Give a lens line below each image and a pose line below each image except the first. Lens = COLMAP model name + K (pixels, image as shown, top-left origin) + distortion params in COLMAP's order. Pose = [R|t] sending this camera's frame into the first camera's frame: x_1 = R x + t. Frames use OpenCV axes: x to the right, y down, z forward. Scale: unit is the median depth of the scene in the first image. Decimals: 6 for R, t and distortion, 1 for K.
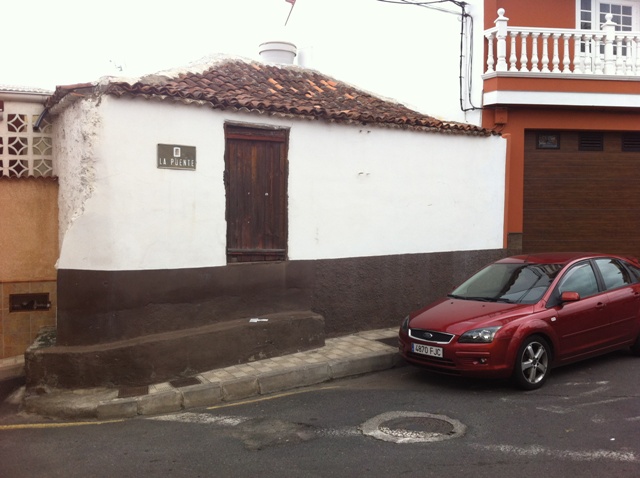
lens RADIAL K [[622.7, 0, 321.0], [0, 622.7, 240.1], [0, 0, 1]] dist [-0.000272, 0.000000]
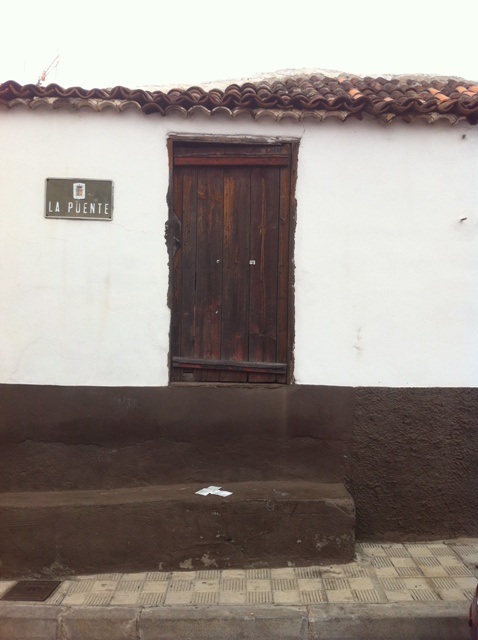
lens RADIAL K [[622.7, 0, 237.3], [0, 622.7, 318.0], [0, 0, 1]] dist [-0.000272, 0.000000]
pose [[0.834724, 0.012851, -0.550519, 0.213812], [-0.042187, 0.998282, -0.040662, -0.001068], [0.549050, 0.057166, 0.833832, 0.553881]]
